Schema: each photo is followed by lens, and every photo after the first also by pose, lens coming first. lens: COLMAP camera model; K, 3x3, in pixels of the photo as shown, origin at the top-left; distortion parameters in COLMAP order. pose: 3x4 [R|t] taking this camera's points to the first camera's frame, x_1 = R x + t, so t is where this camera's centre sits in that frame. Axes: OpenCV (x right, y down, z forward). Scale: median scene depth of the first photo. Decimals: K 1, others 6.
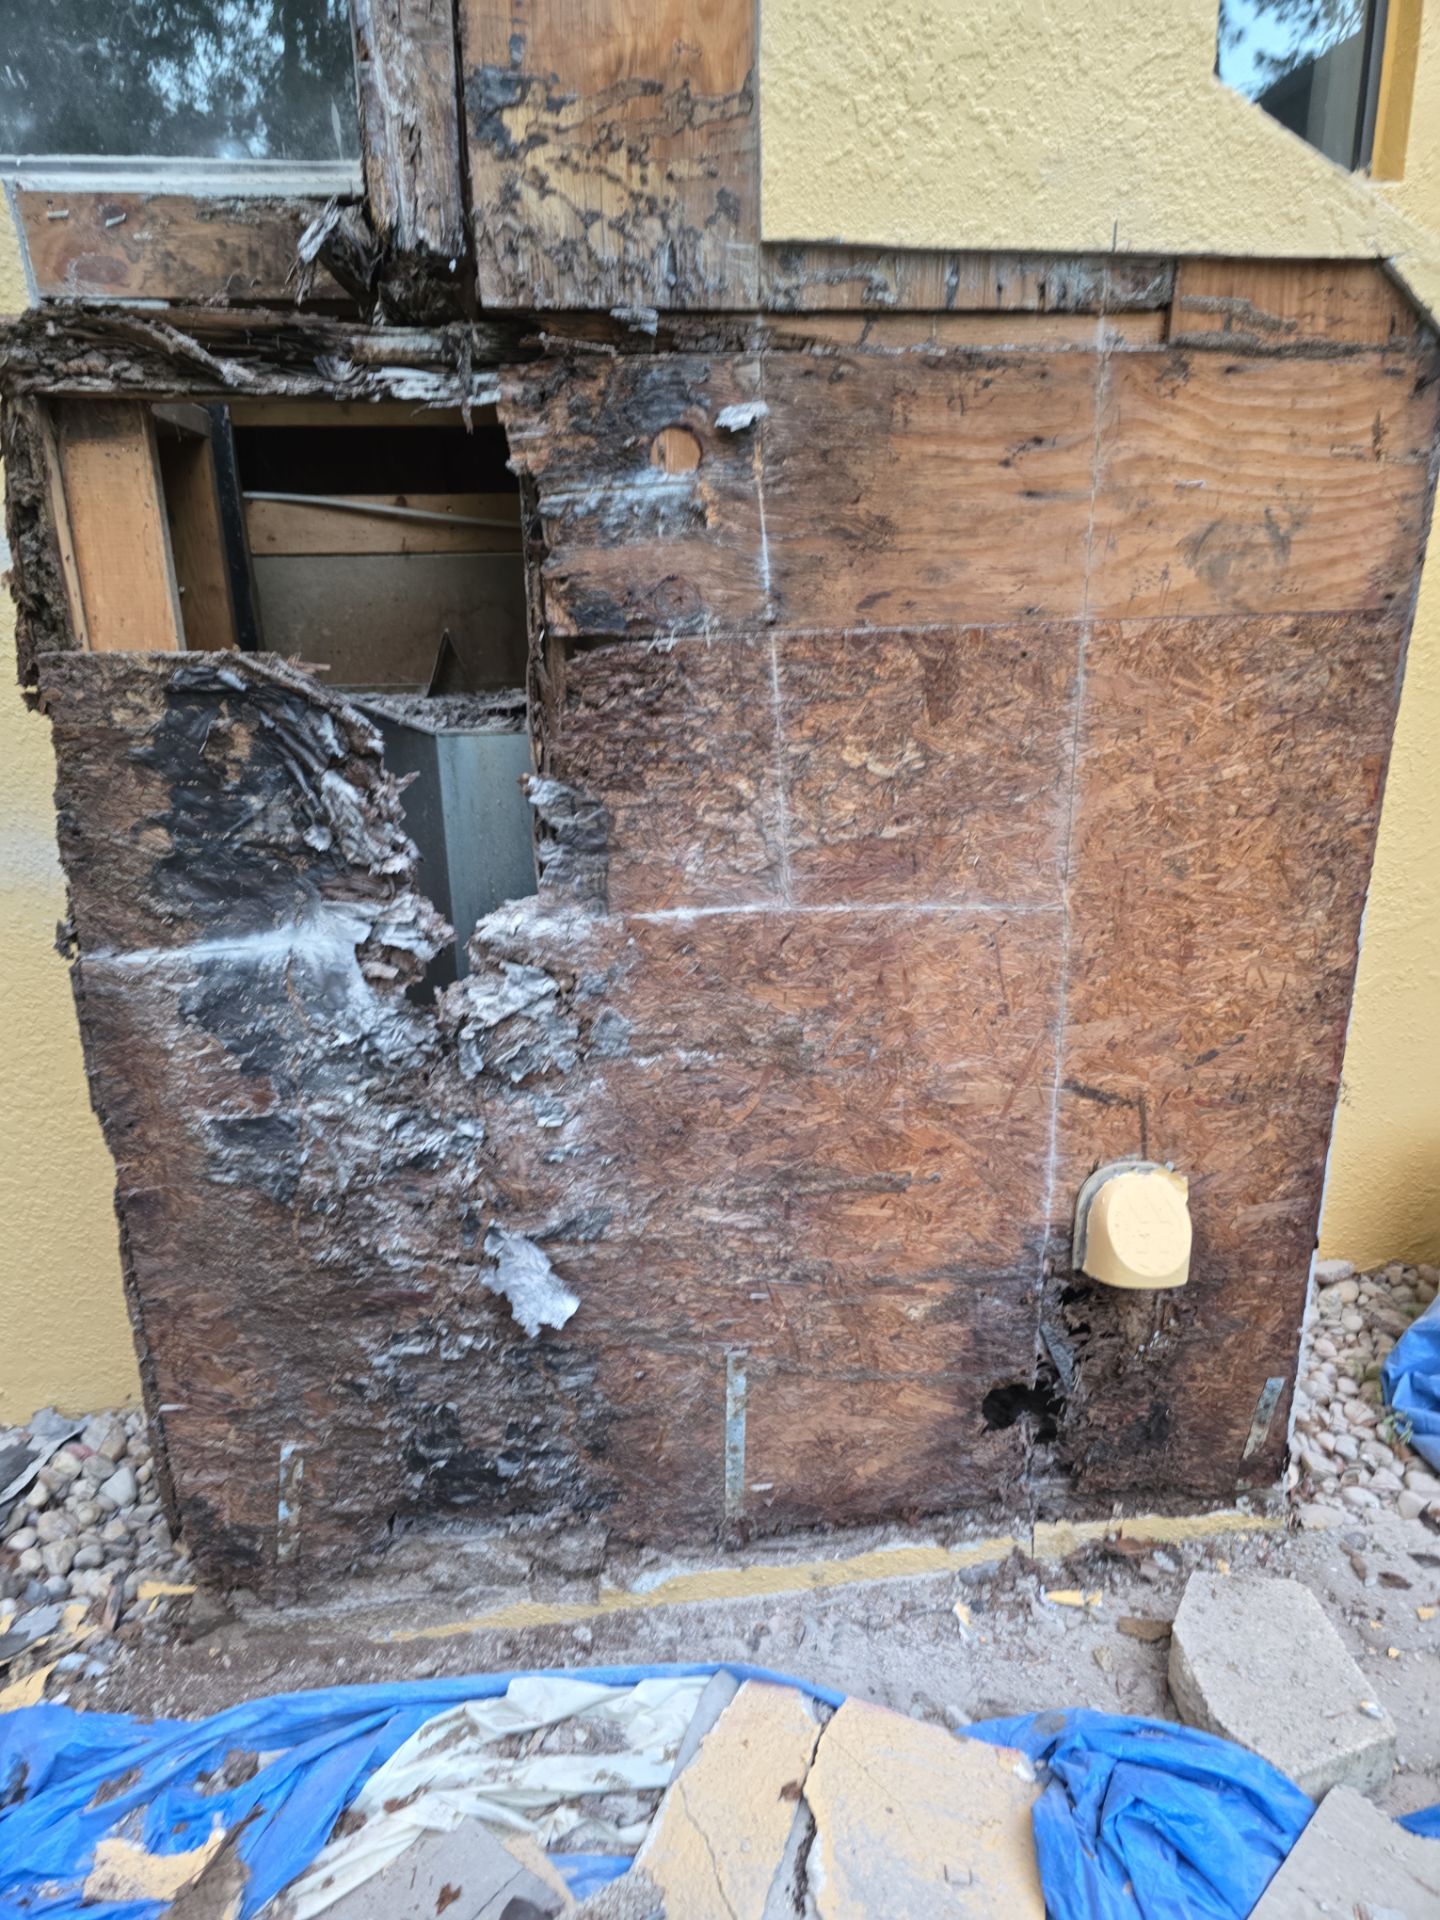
lens RADIAL K [[1293.4, 0, 720.3], [0, 1293.4, 966.2], [0, 0, 1]] dist [0.063567, -0.061548]
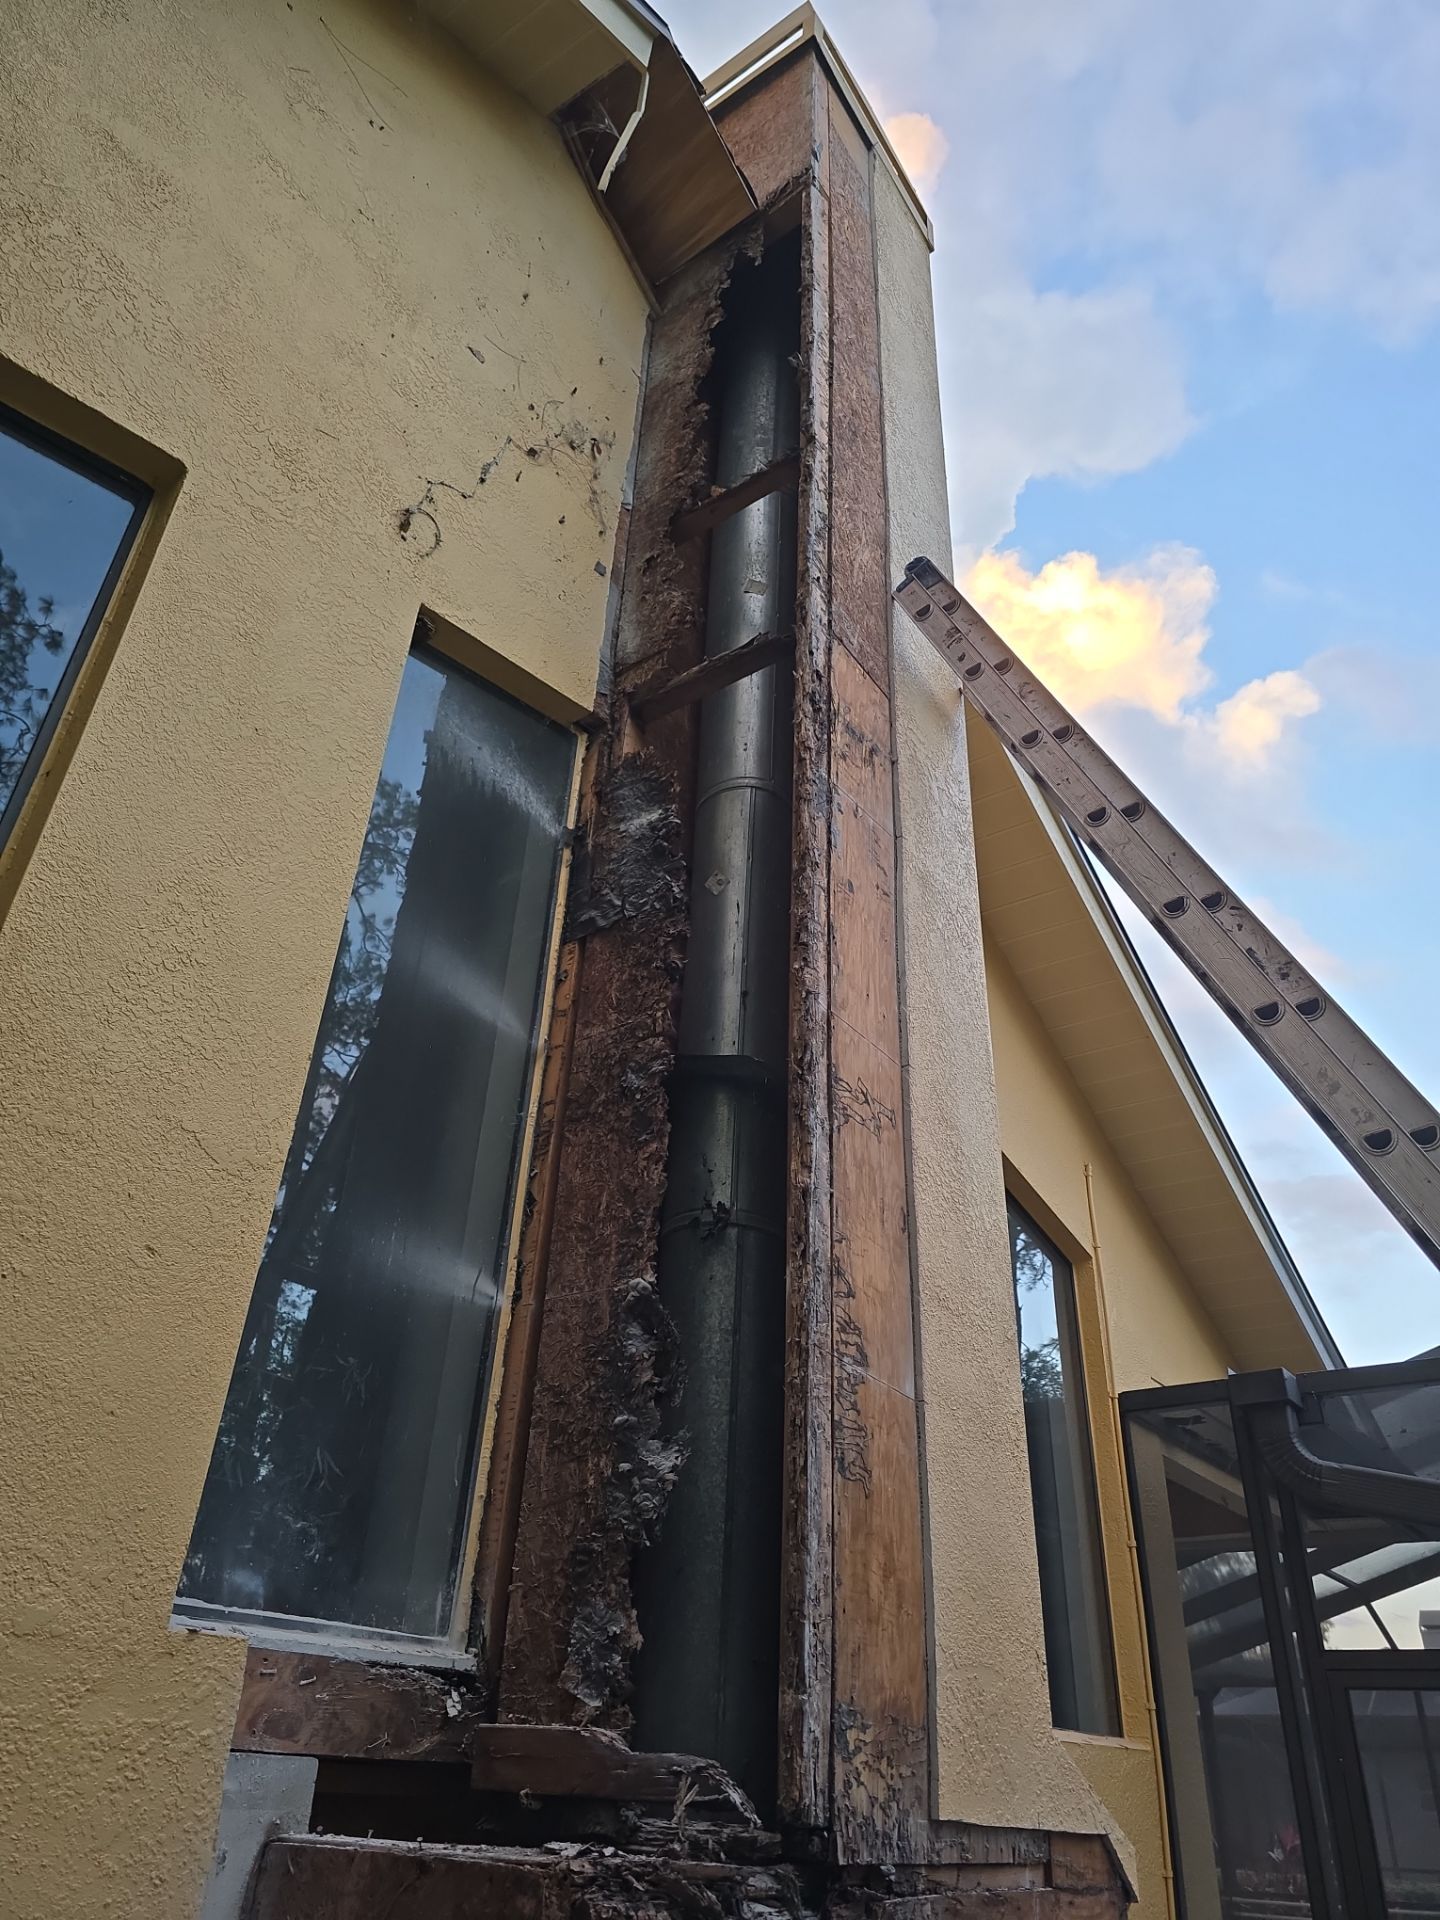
lens RADIAL K [[1287.4, 0, 720.0], [0, 1287.4, 964.0], [0, 0, 1]] dist [0.061821, -0.059016]
pose [[0.697421, 0.424715, 0.577253, -1.413089], [0.171233, 0.683393, -0.709686, -0.169260], [-0.695905, 0.593795, 0.403887, -0.073391]]
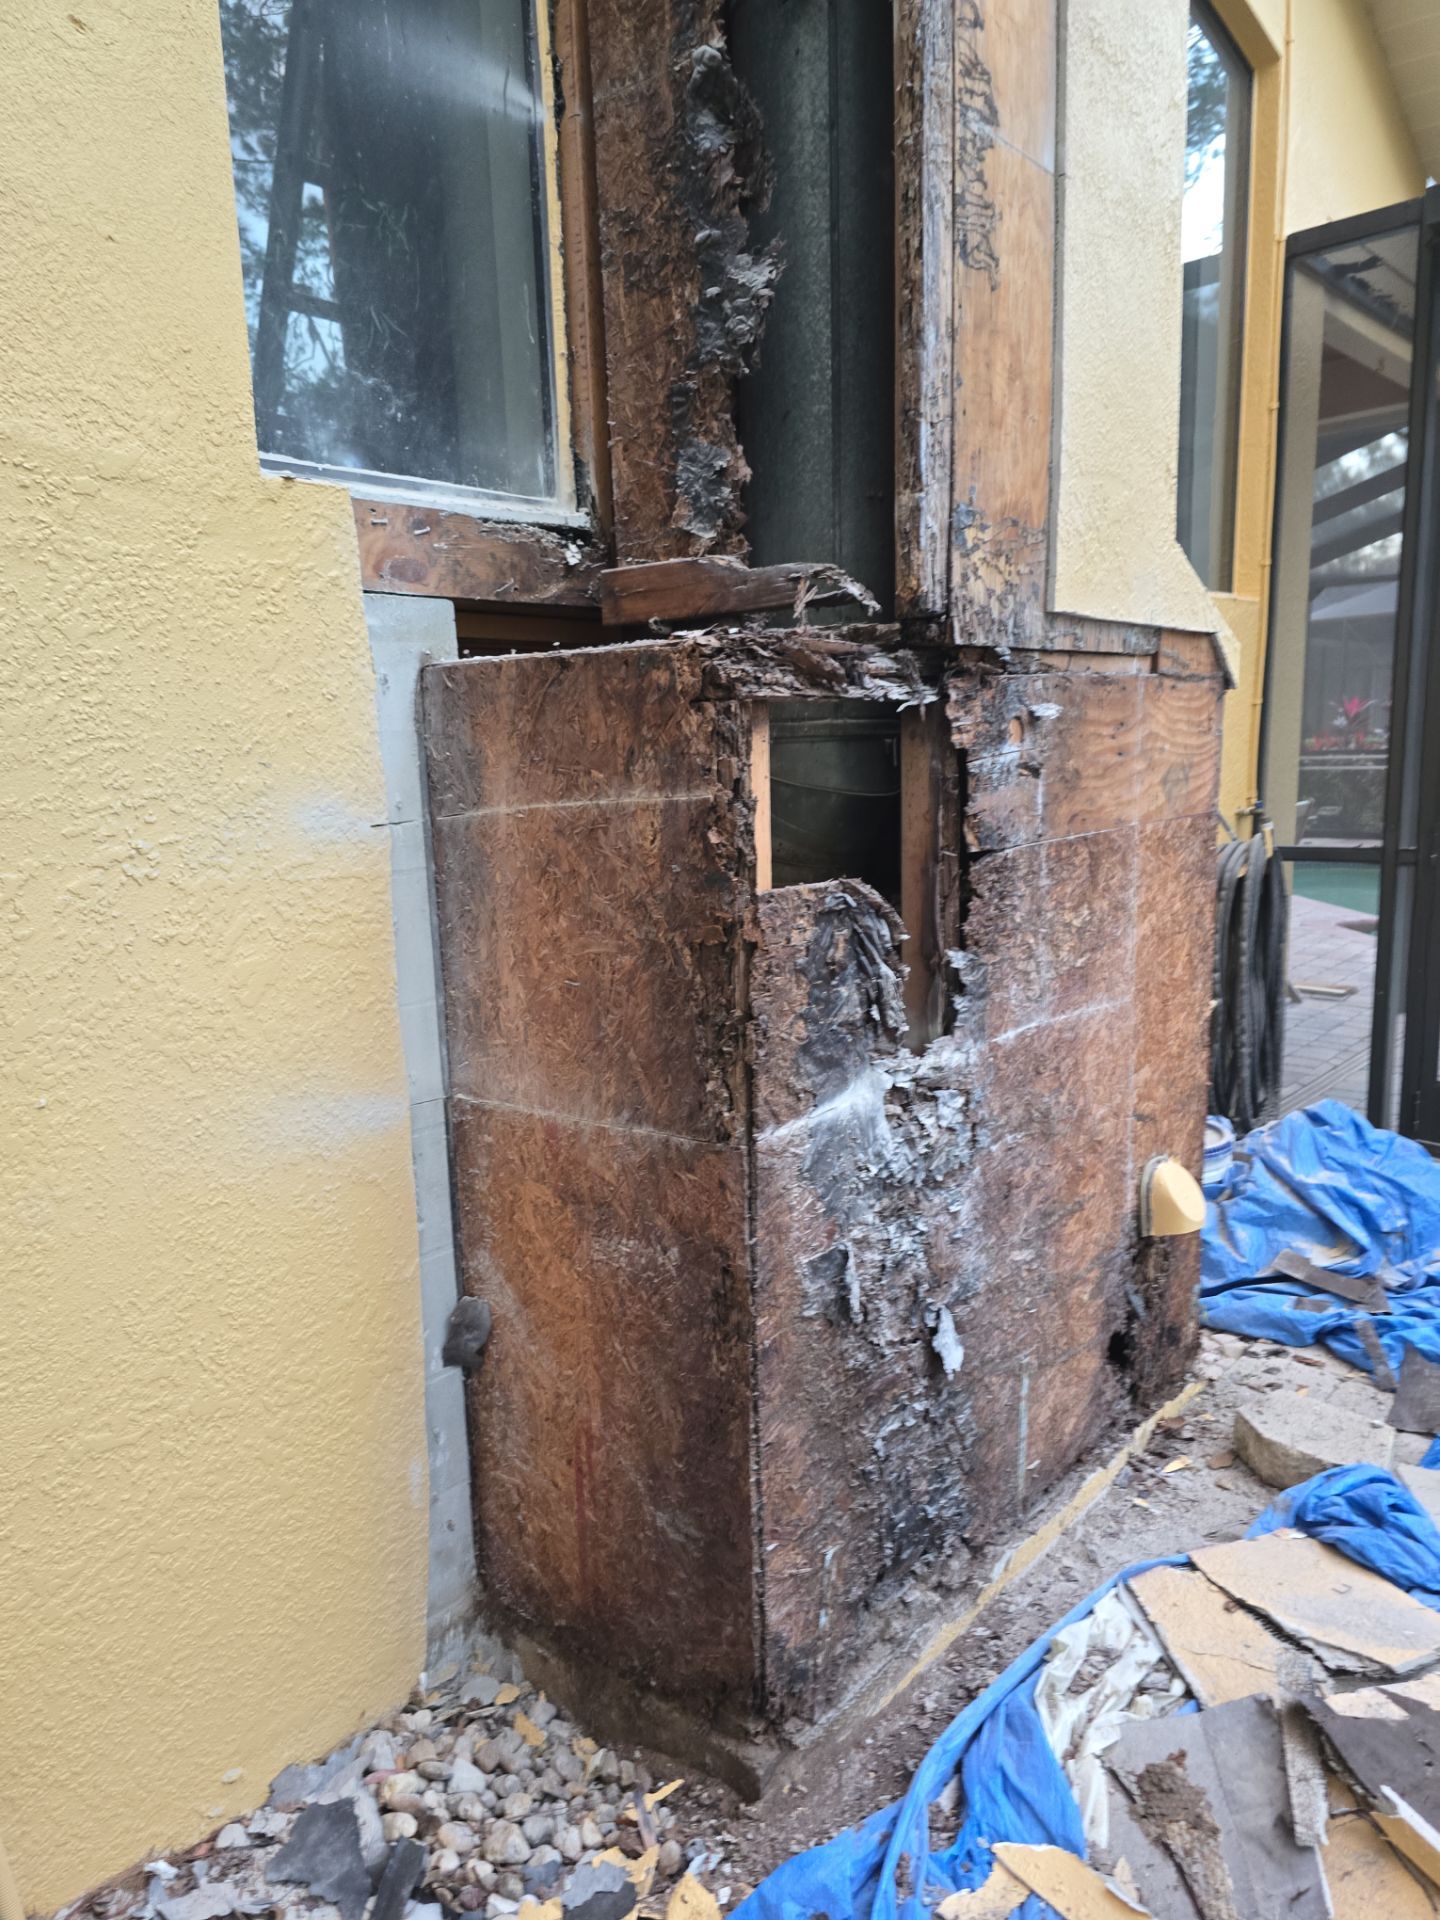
lens RADIAL K [[1293.4, 0, 720.3], [0, 1293.4, 966.2], [0, 0, 1]] dist [0.063567, -0.061548]
pose [[0.764736, -0.118413, 0.633370, -1.283620], [0.220290, 0.971785, -0.084298, -0.069732], [-0.605518, 0.203991, 0.769244, 0.078960]]
